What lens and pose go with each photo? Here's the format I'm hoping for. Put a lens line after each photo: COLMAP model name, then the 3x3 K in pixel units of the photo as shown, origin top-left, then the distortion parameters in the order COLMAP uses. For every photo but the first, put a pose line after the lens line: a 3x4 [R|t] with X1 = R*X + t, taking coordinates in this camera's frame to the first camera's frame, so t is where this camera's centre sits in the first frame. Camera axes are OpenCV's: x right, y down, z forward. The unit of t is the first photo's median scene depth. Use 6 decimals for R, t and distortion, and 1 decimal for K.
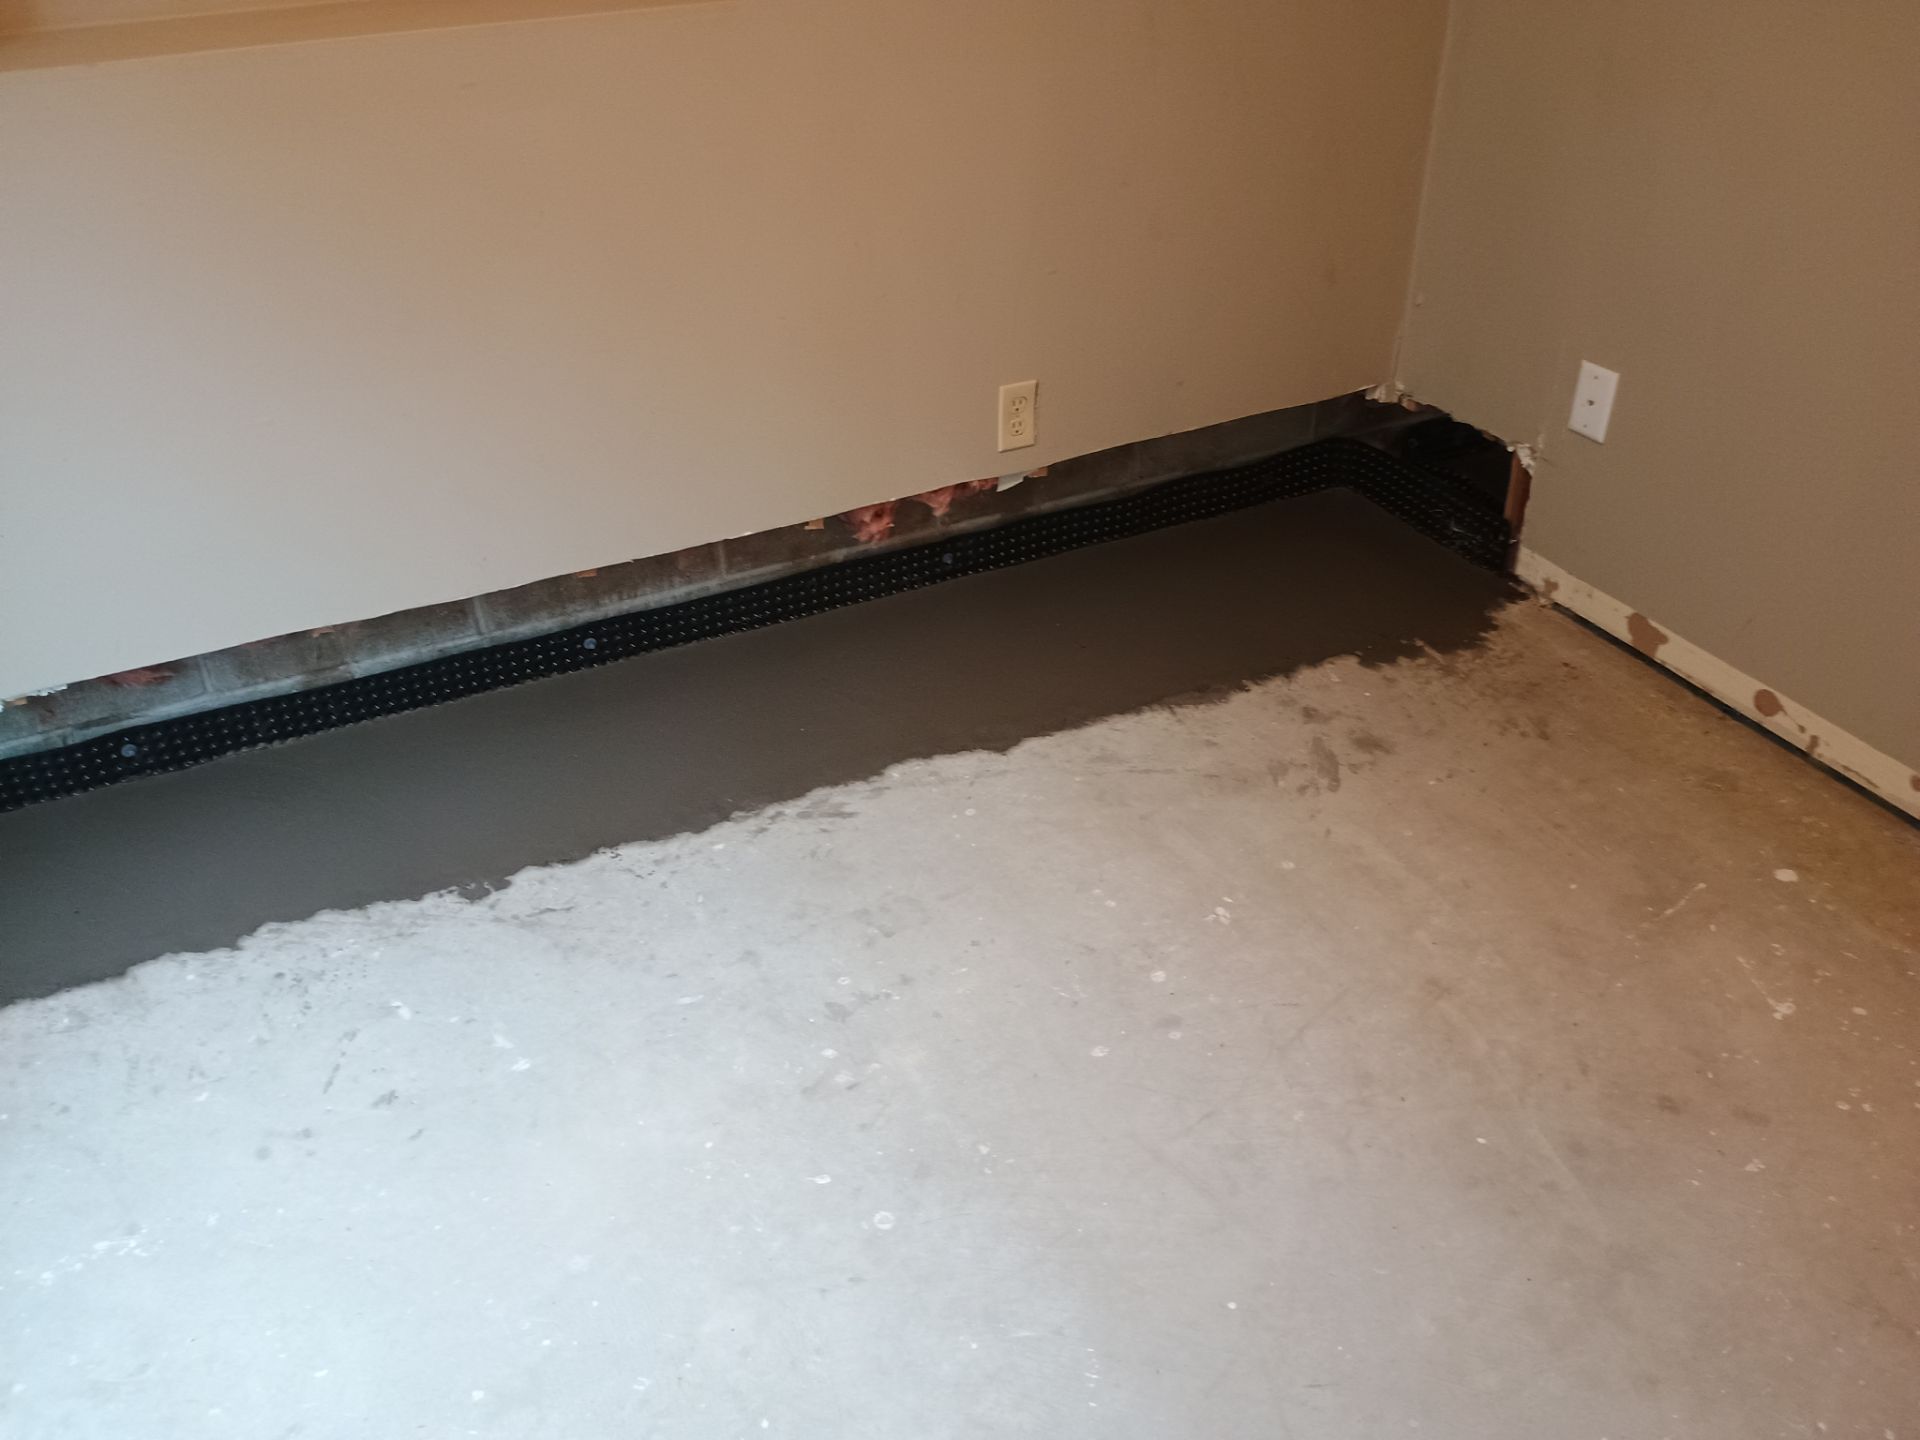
lens RADIAL K [[1650.9, 0, 975.0], [0, 1650.9, 715.2], [0, 0, 1]] dist [0.058853, -0.070955]
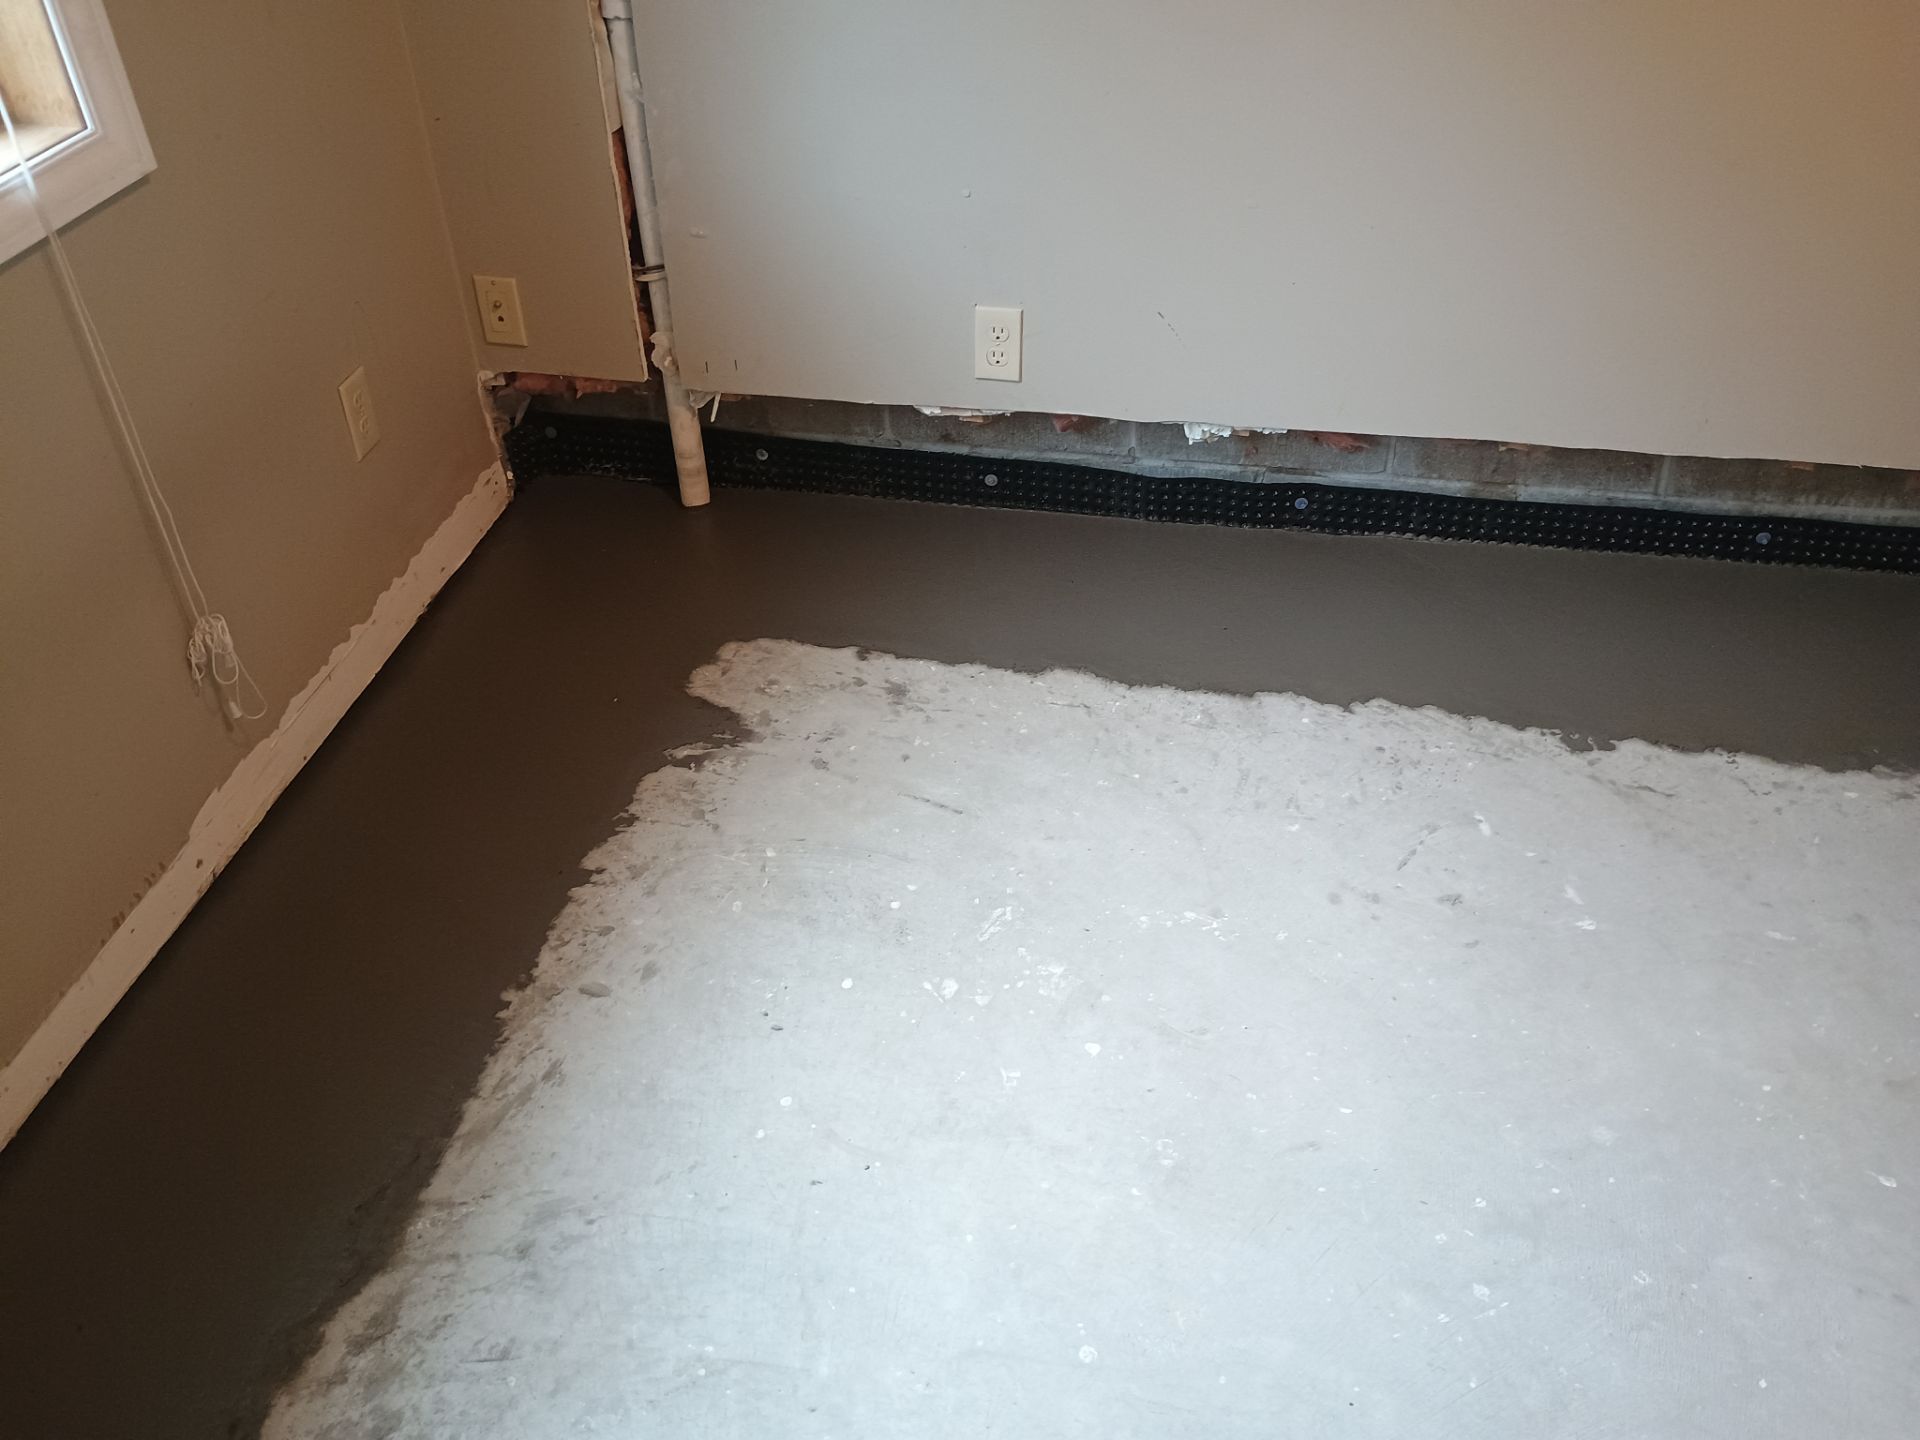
lens RADIAL K [[1650.9, 0, 975.0], [0, 1650.9, 715.2], [0, 0, 1]] dist [0.058853, -0.070955]
pose [[0.804534, 0.360425, -0.472037, -0.126698], [-0.318446, 0.932683, 0.169396, 0.037049], [0.501316, 0.014034, 0.865151, -0.040498]]
